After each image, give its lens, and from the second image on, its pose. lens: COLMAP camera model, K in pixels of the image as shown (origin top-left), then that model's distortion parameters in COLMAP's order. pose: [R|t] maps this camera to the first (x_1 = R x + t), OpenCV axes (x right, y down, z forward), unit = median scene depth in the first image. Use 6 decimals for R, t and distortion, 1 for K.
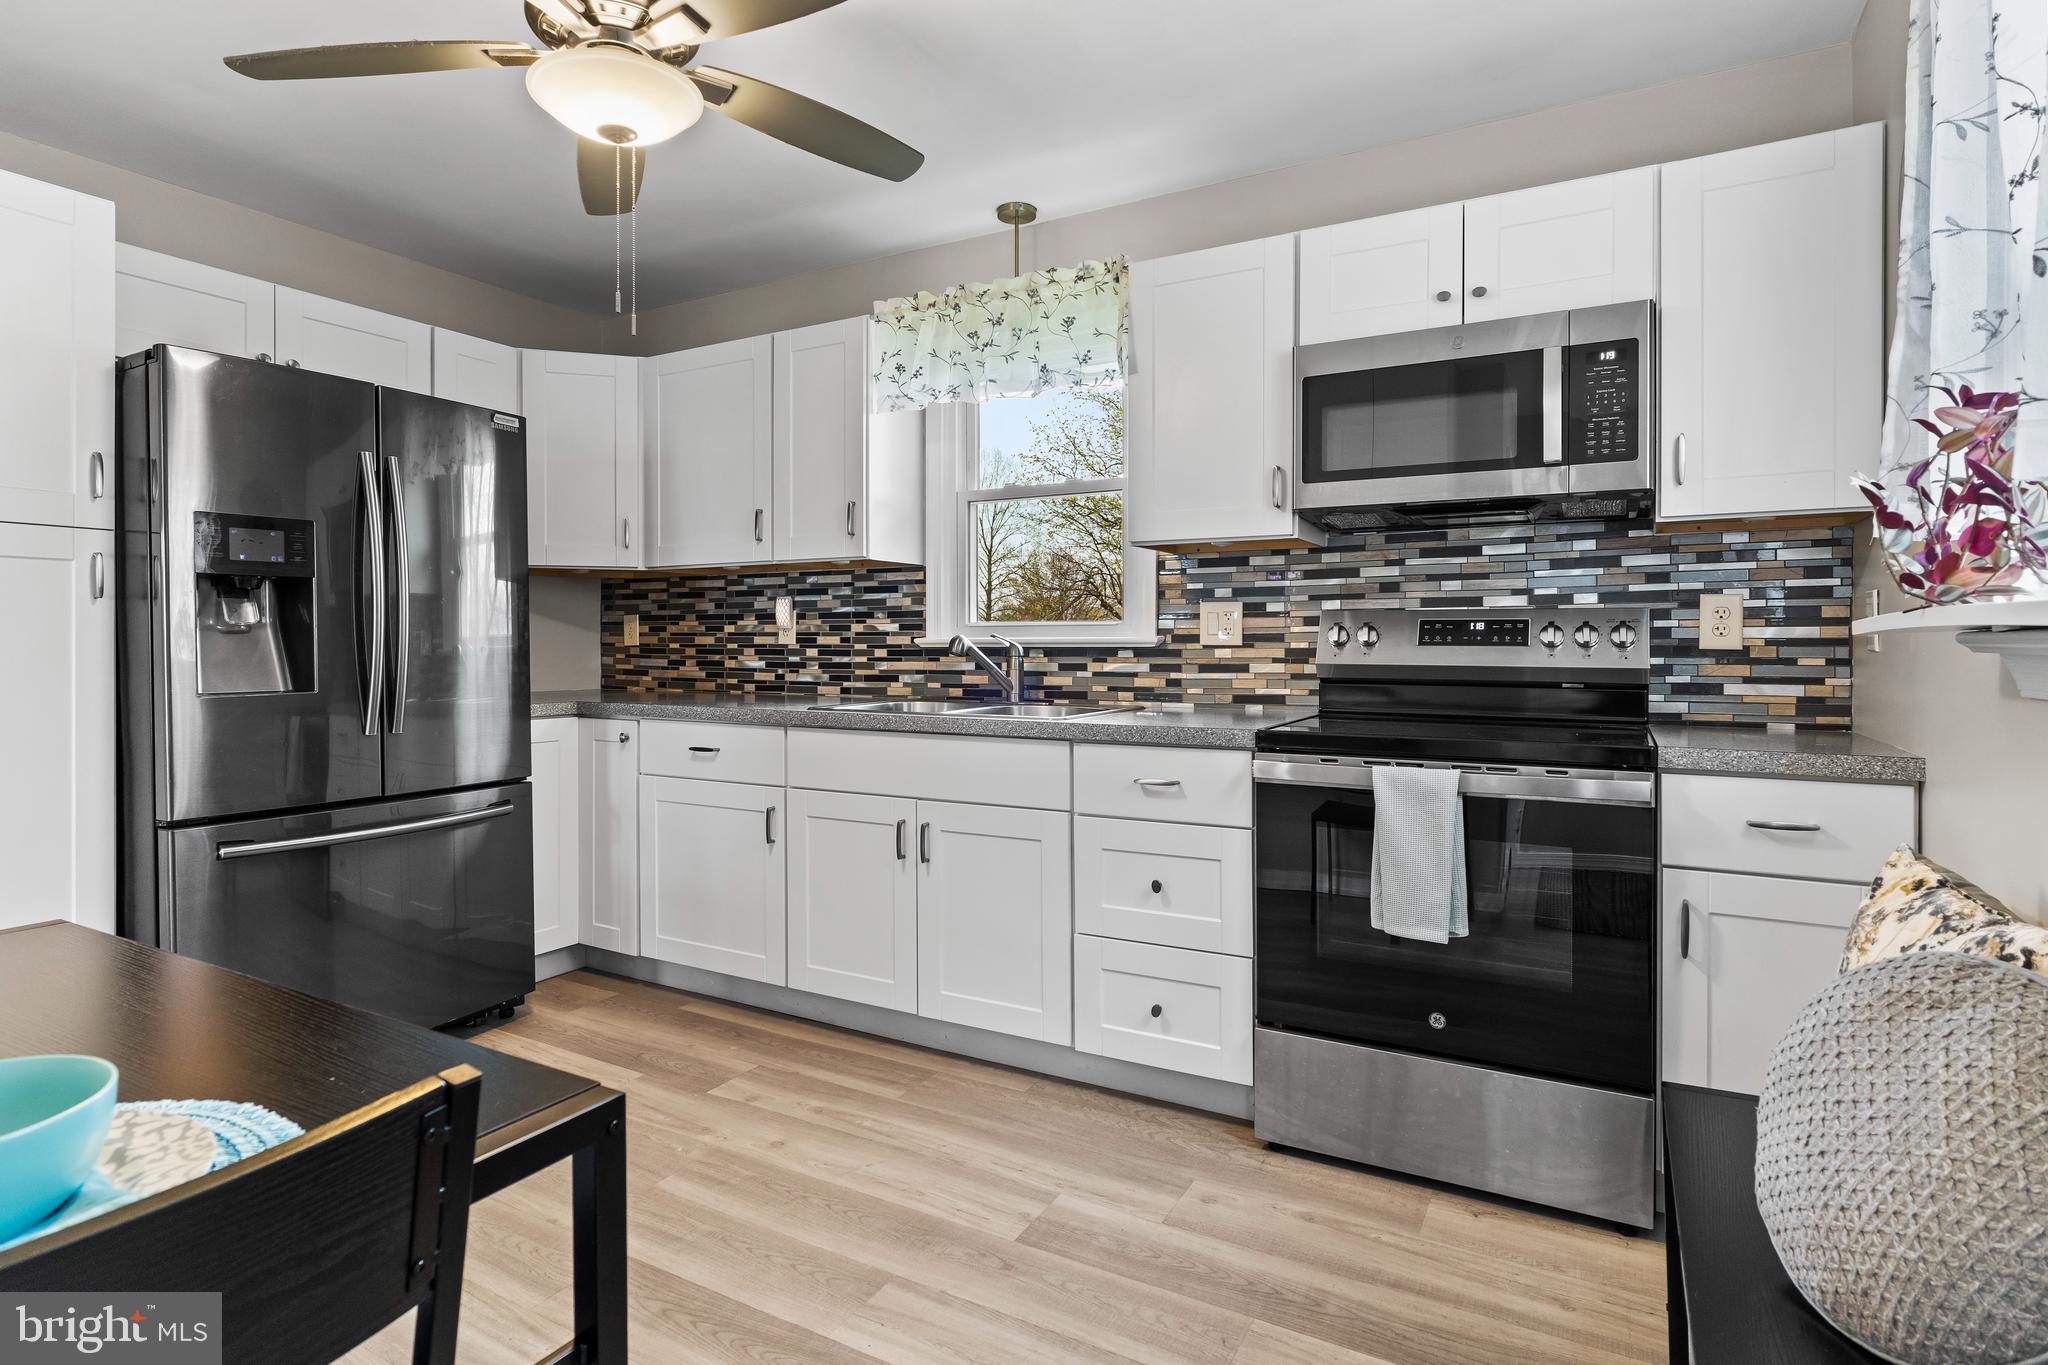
lens RADIAL K [[1068.4, 0, 1020.0], [0, 1068.4, 651.5], [0, 0, 1]] dist [-0.004490, -0.000135]
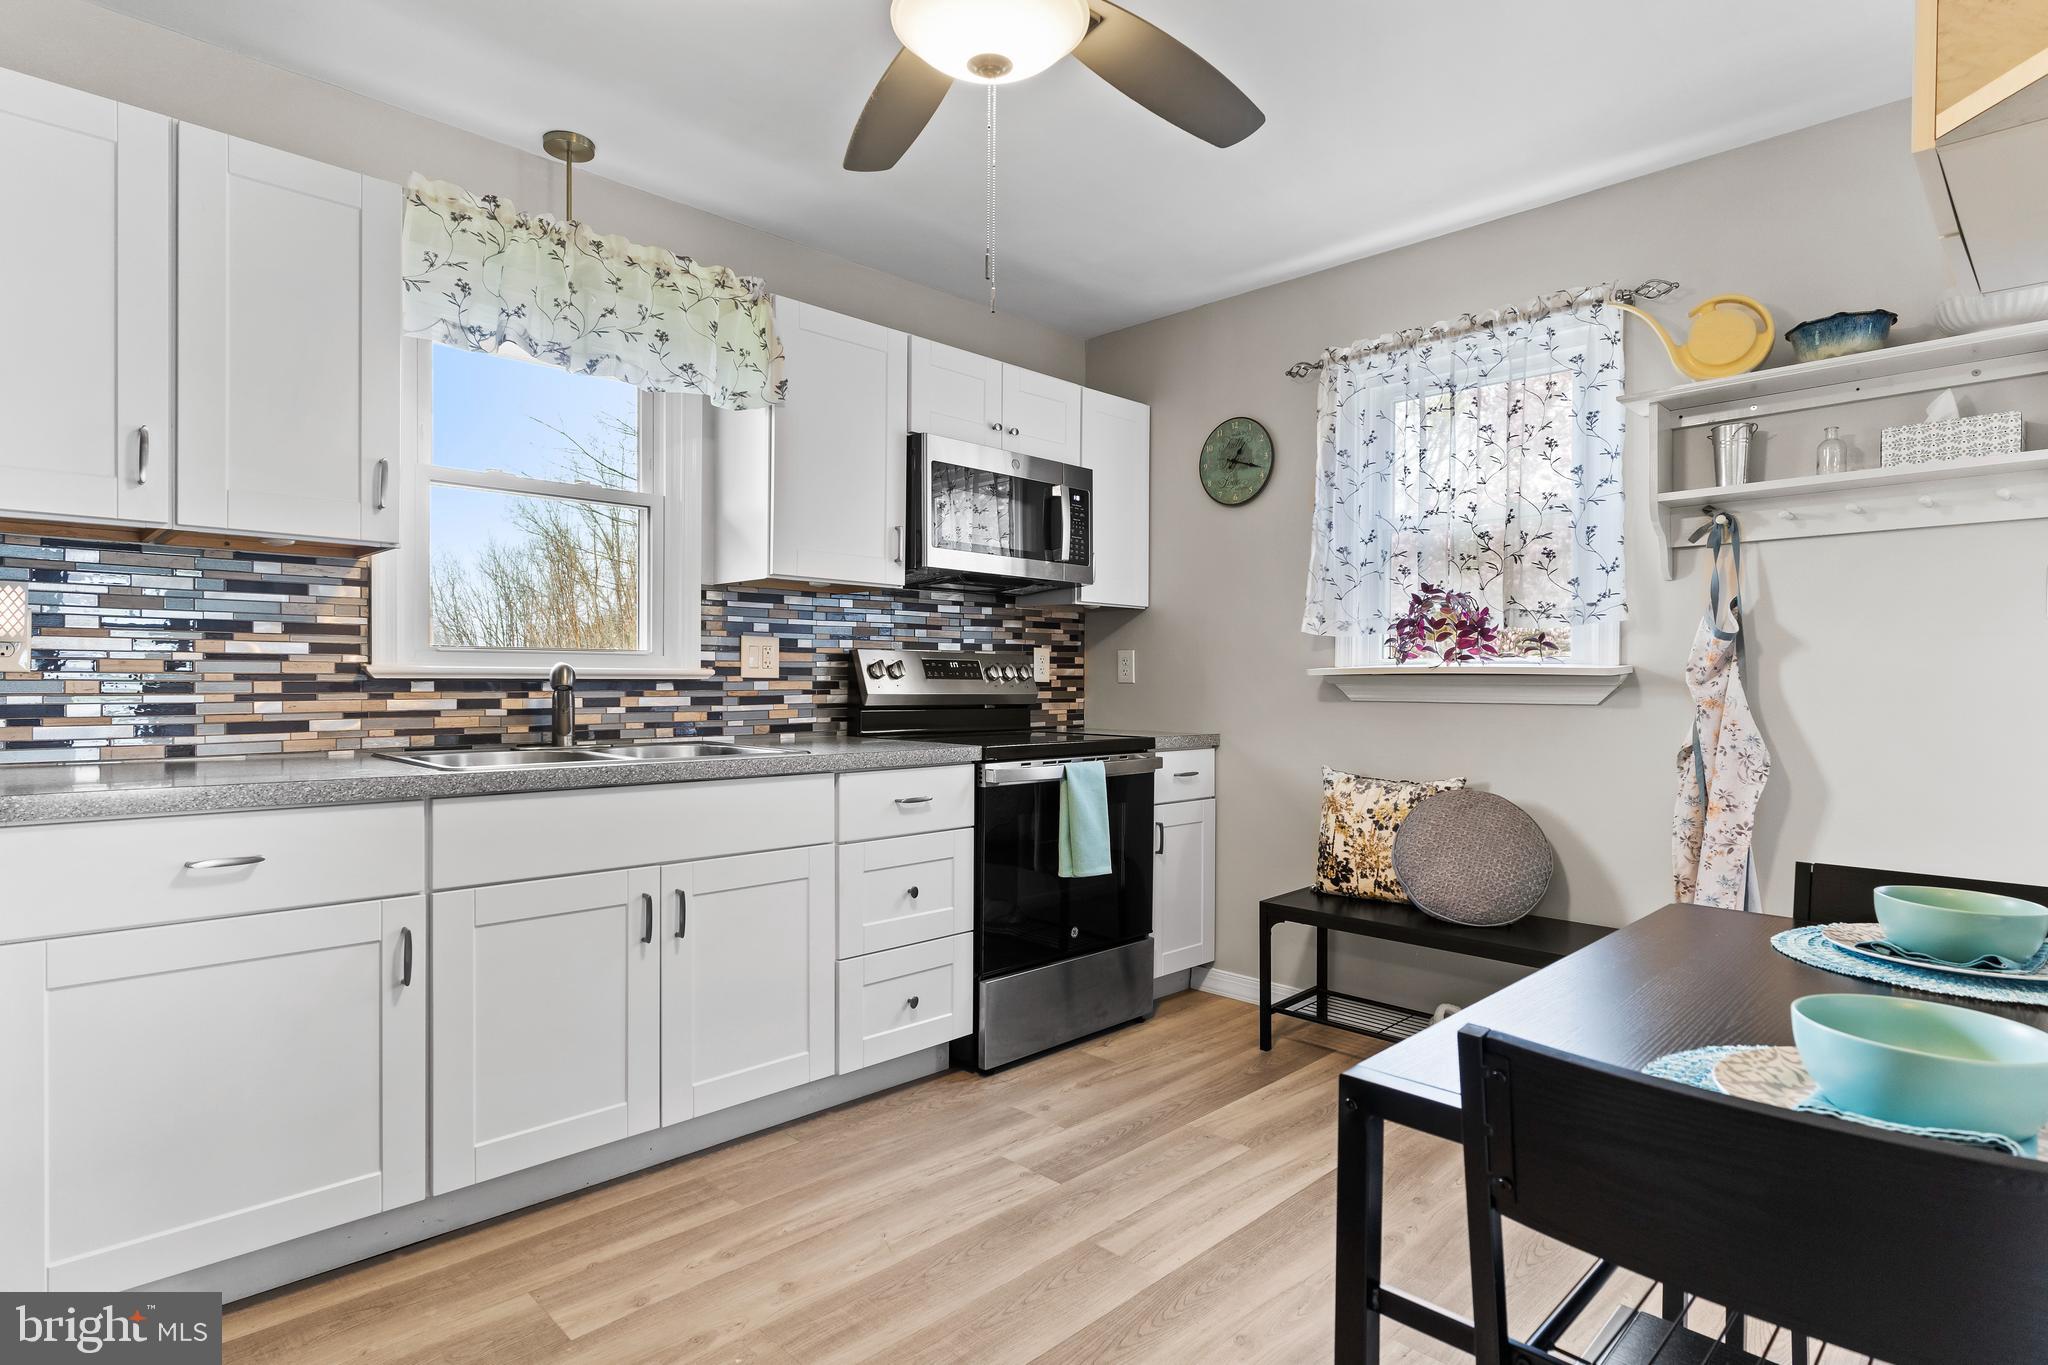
lens RADIAL K [[1085.0, 0, 1025.1], [0, 1085.0, 698.8], [0, 0, 1]] dist [-0.000030, 0.000110]
pose [[0.259504, -0.014672, 0.965631, -0.826826], [0.002269, 0.999891, 0.014583, -0.000448], [-0.965739, -0.001593, 0.259509, 0.516780]]
